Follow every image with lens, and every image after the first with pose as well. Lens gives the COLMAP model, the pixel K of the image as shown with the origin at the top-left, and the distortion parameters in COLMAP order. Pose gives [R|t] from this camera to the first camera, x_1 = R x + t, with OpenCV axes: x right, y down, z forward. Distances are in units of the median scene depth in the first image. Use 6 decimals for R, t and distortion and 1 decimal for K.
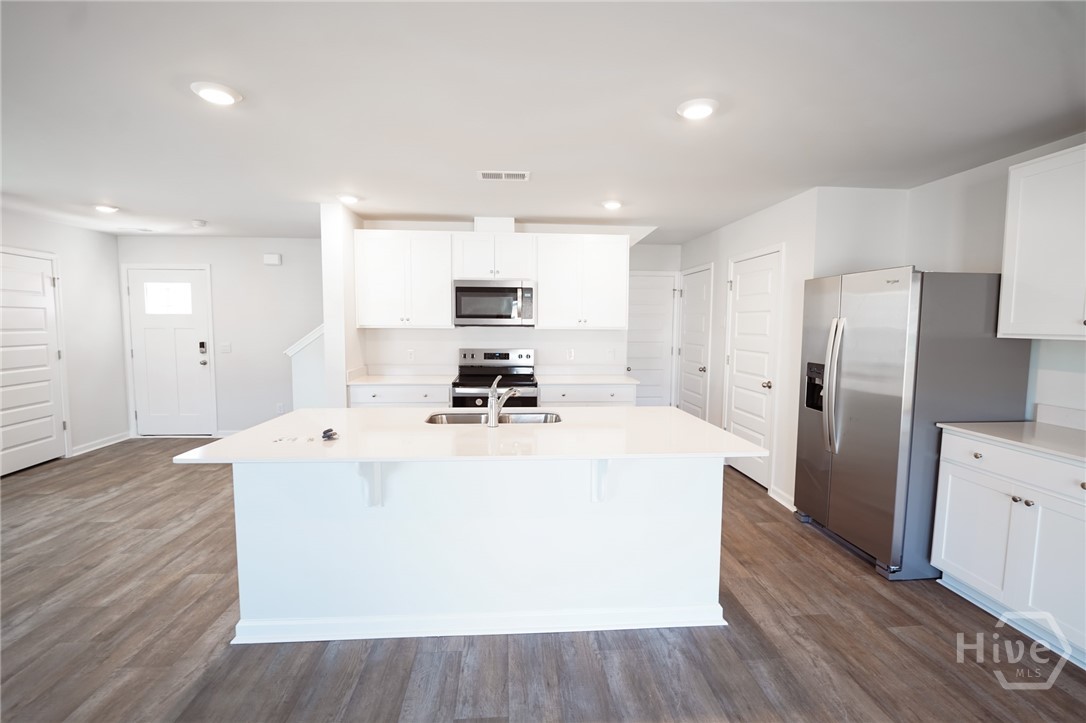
lens RADIAL K [[473.3, 0, 530.9], [0, 473.3, 355.4], [0, 0, 1]] dist [-0.023421, 0.003205]
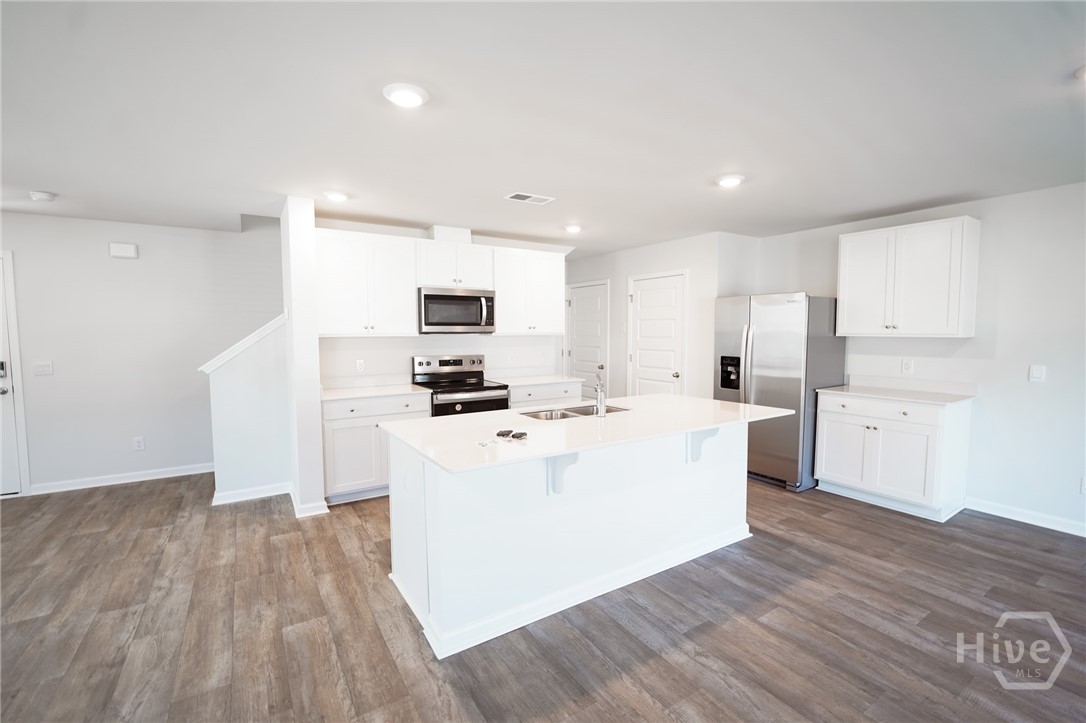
lens RADIAL K [[473.3, 0, 540.5], [0, 473.3, 360.9], [0, 0, 1]] dist [-0.023421, 0.003205]
pose [[0.878285, -0.040413, 0.476427, -0.701598], [0.040557, 0.999127, 0.009984, -0.008743], [-0.476415, 0.010554, 0.879157, 0.016759]]
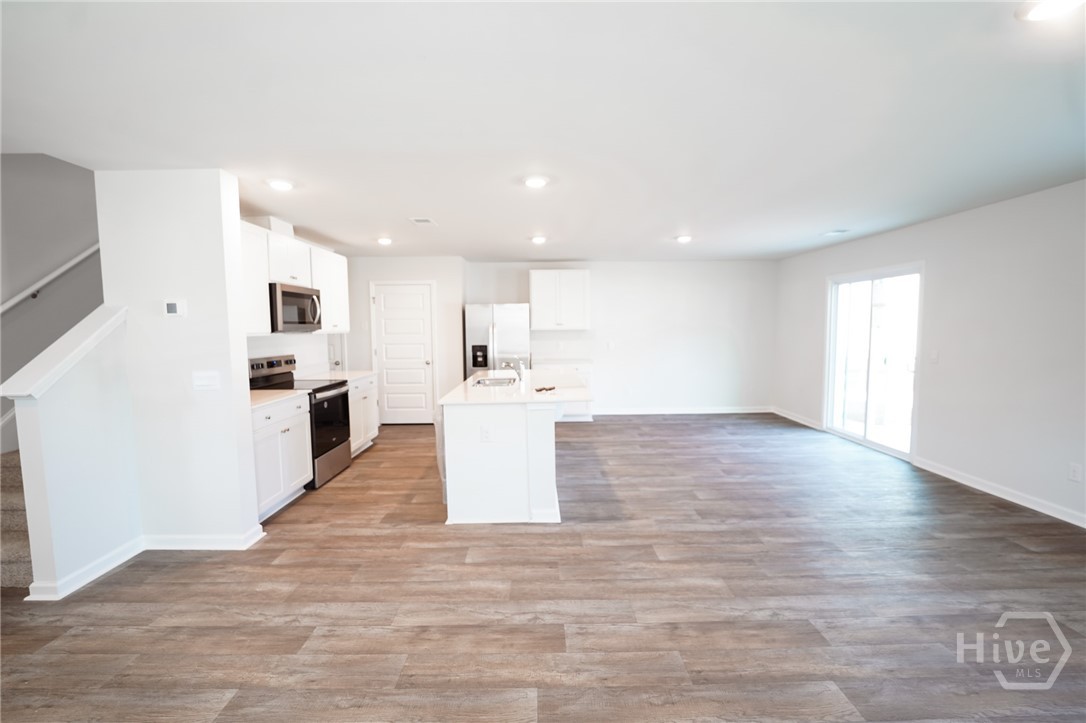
lens RADIAL K [[473.3, 0, 541.4], [0, 473.3, 365.4], [0, 0, 1]] dist [-0.023421, 0.003205]
pose [[0.055984, -0.097463, 0.993663, -1.781250], [0.067829, 0.993296, 0.093606, -0.086117], [-0.996125, 0.062159, 0.062219, 0.719334]]
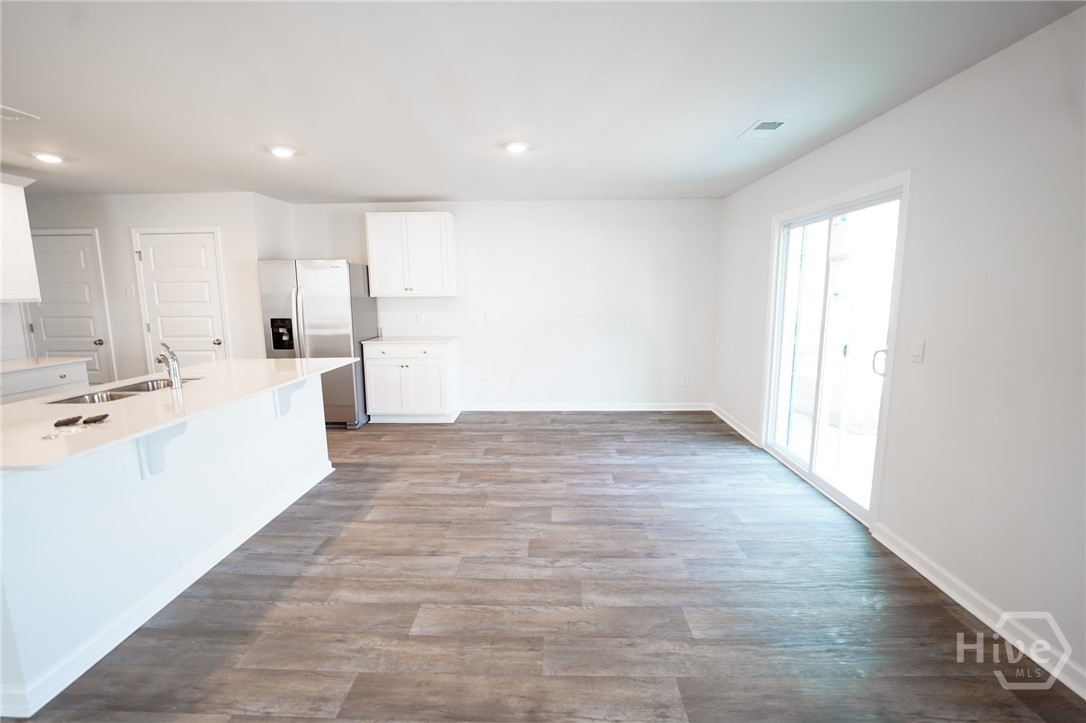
lens RADIAL K [[473.3, 0, 550.3], [0, 473.3, 360.5], [0, 0, 1]] dist [-0.023421, 0.003205]
pose [[0.087067, -0.153455, 0.984312, -0.955633], [0.073755, 0.986346, 0.147248, -0.009248], [-0.993468, 0.059777, 0.097196, 0.024067]]
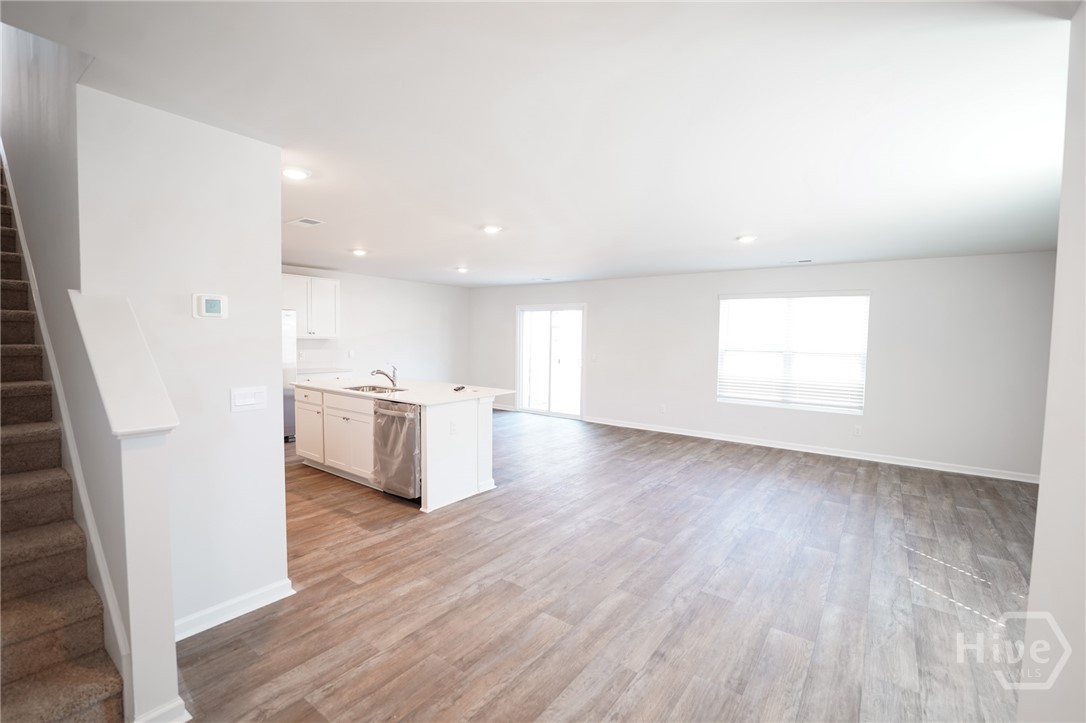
lens RADIAL K [[473.3, 0, 549.1], [0, 473.3, 362.6], [0, 0, 1]] dist [-0.023421, 0.003205]
pose [[-0.773212, -0.060181, 0.631285, -1.725705], [0.009759, 0.994240, 0.106735, -0.161529], [-0.634072, 0.088689, -0.768171, 1.955654]]
